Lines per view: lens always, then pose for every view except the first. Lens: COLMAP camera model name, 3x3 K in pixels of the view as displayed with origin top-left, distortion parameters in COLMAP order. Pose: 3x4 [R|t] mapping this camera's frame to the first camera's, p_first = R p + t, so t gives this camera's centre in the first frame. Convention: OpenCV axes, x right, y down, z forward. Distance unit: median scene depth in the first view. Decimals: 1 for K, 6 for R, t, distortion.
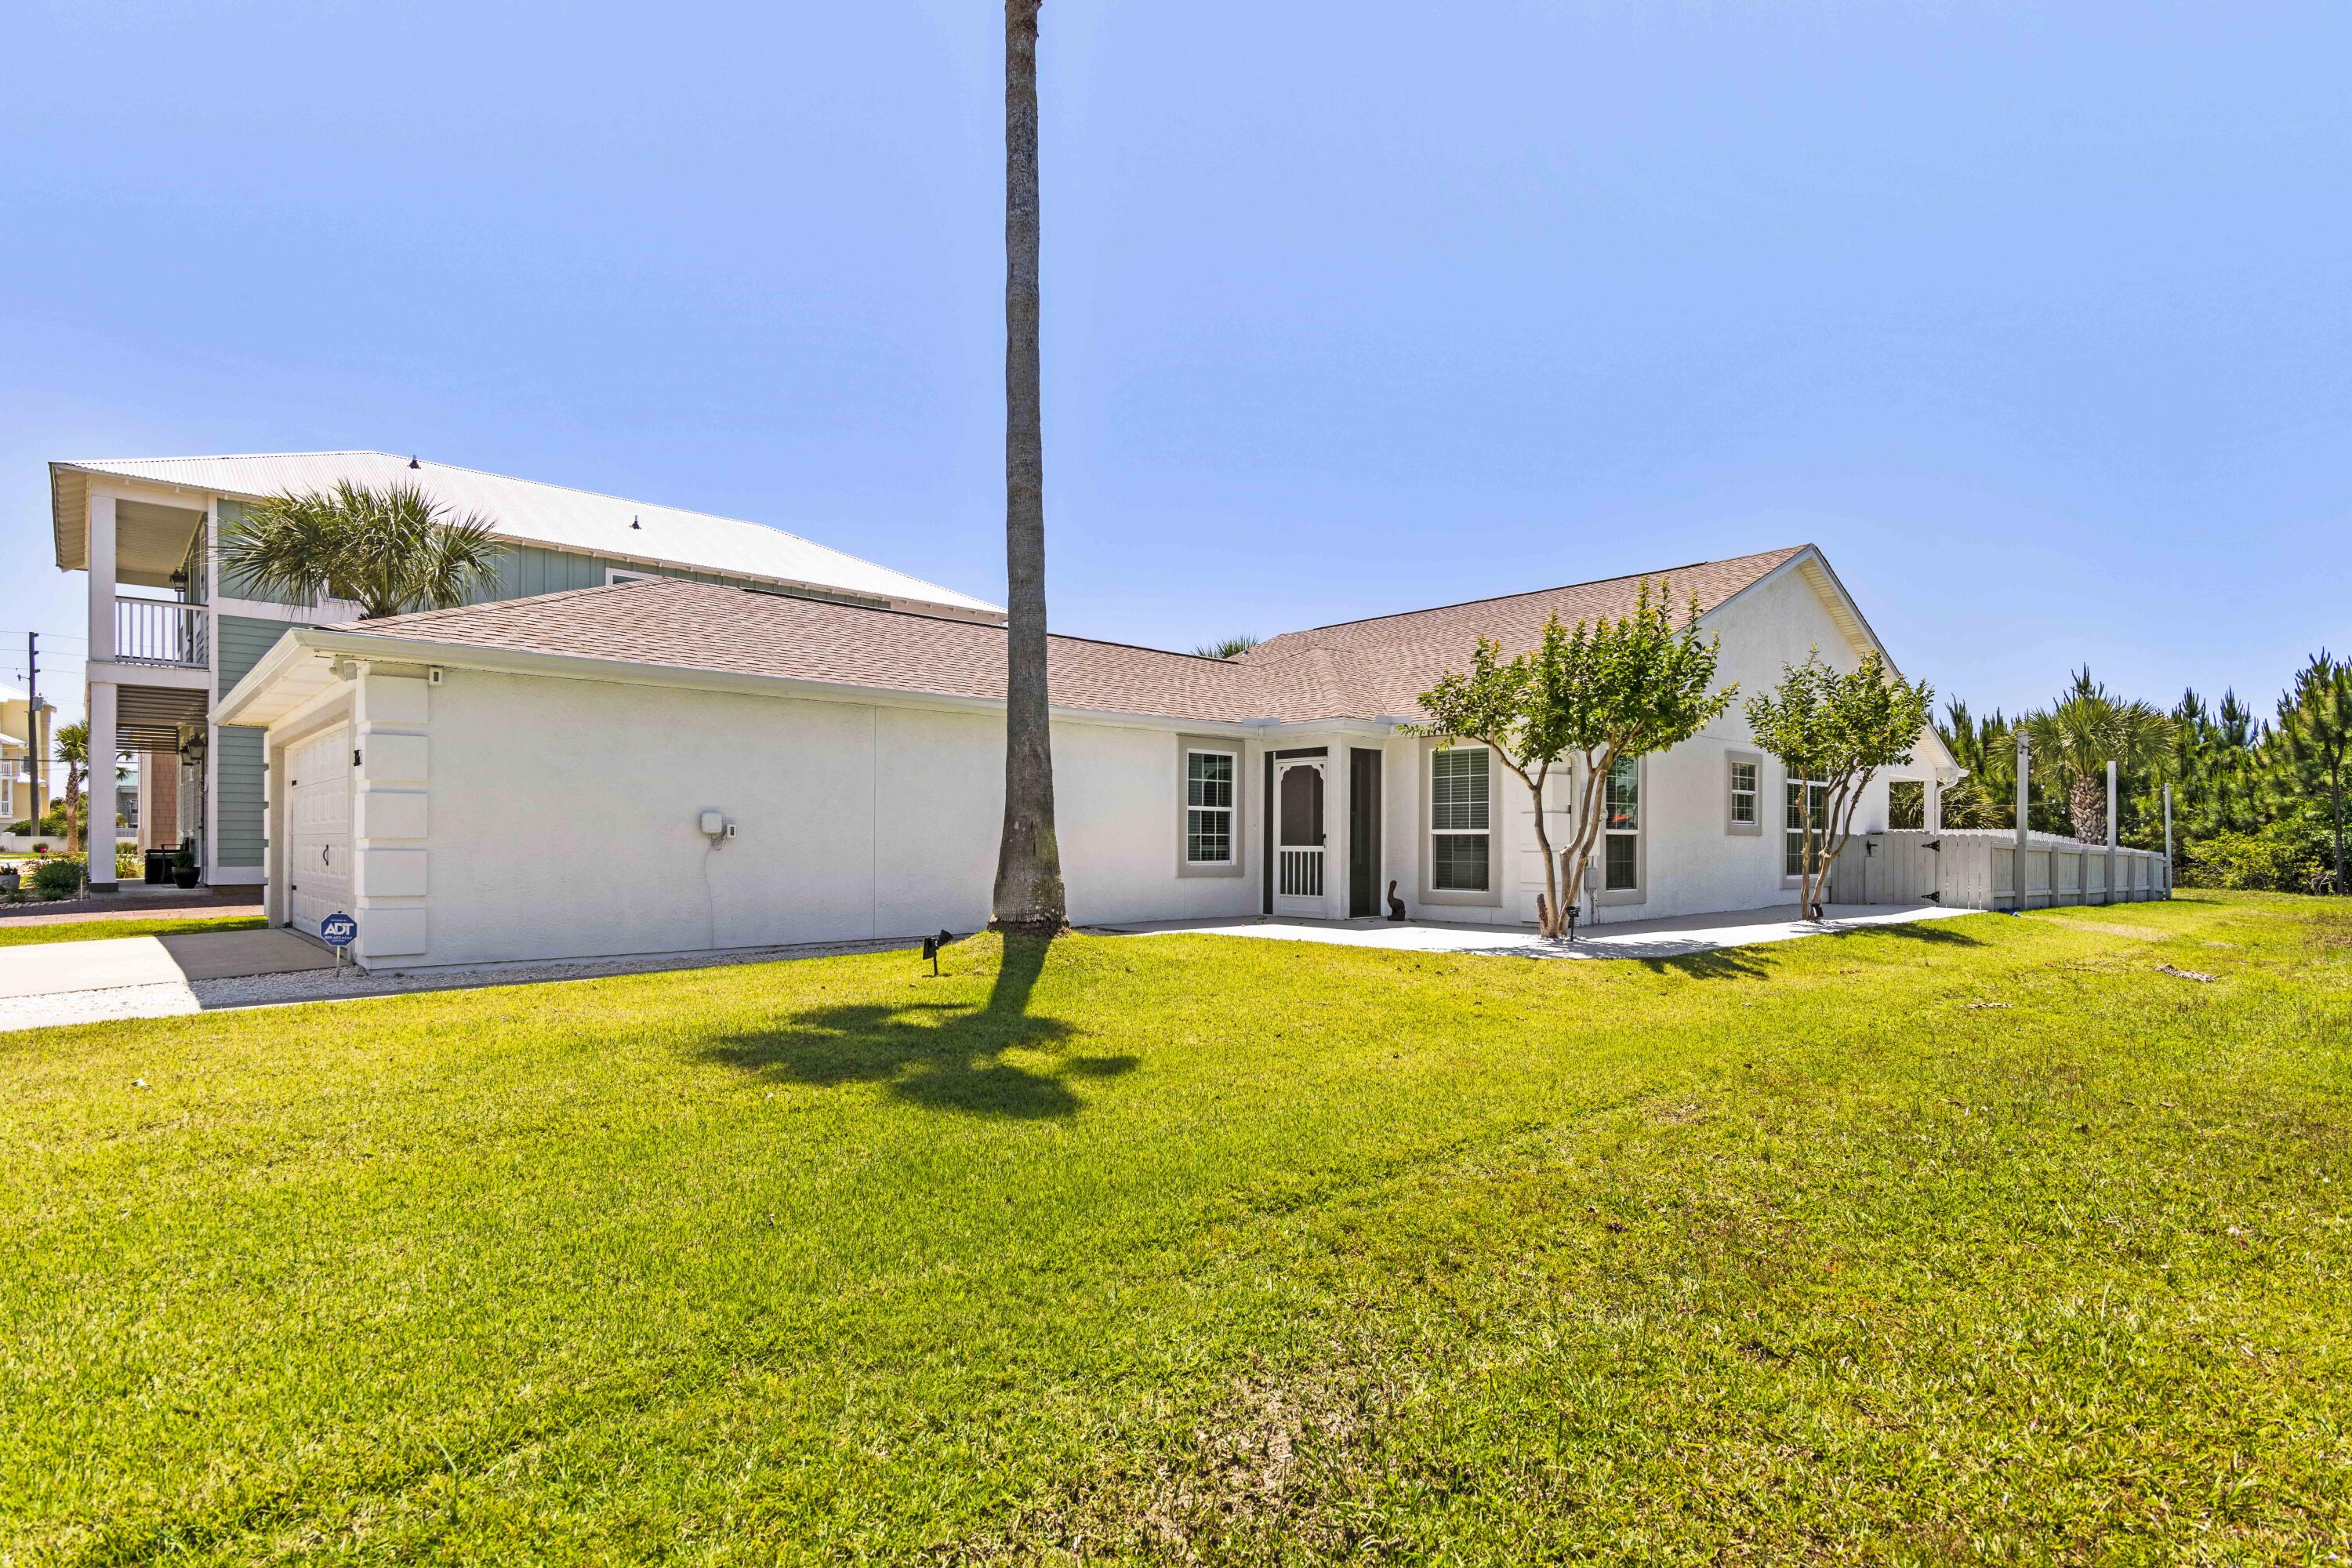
lens RADIAL K [[1162.6, 0, 1180.2], [0, 1162.6, 778.3], [0, 0, 1]] dist [0.005214, -0.000585]
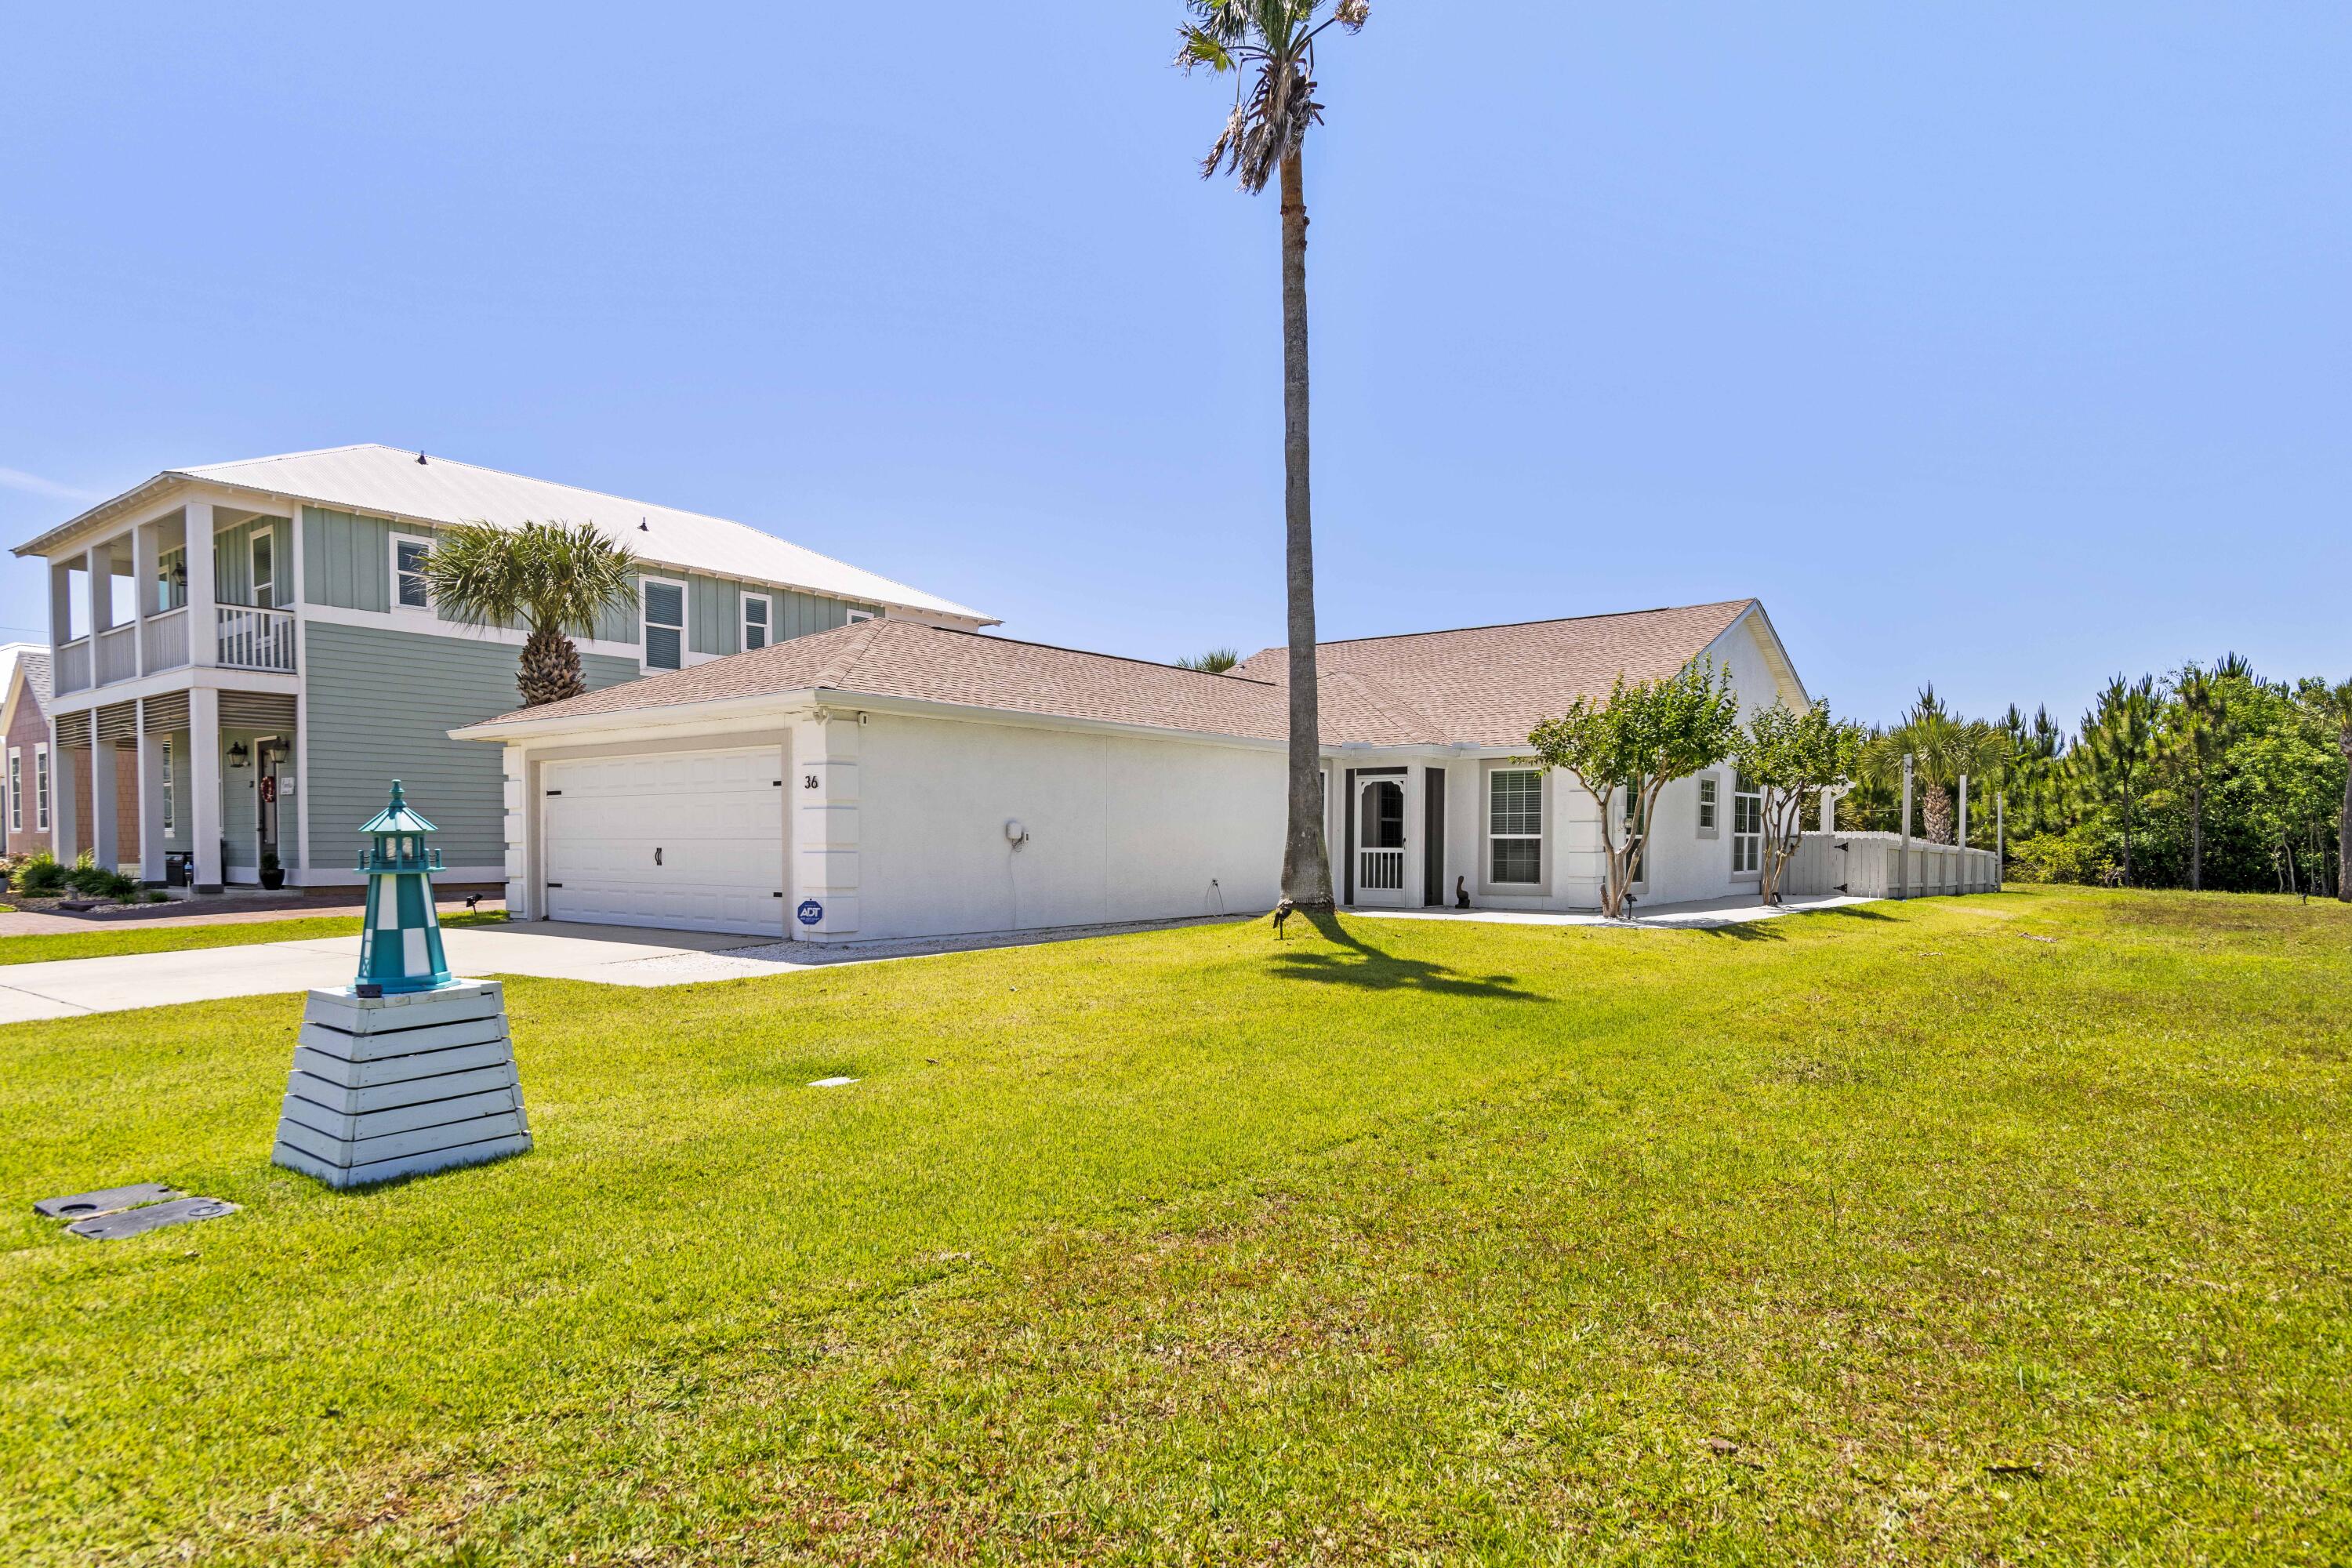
lens RADIAL K [[1296.4, 0, 1172.0], [0, 1296.4, 803.1], [0, 0, 1]] dist [0.004460, 0.001544]
pose [[0.988833, 0.004779, 0.148951, -0.275669], [-0.008650, 0.999641, 0.025351, -0.018296], [-0.148777, -0.026357, 0.988519, -0.266823]]
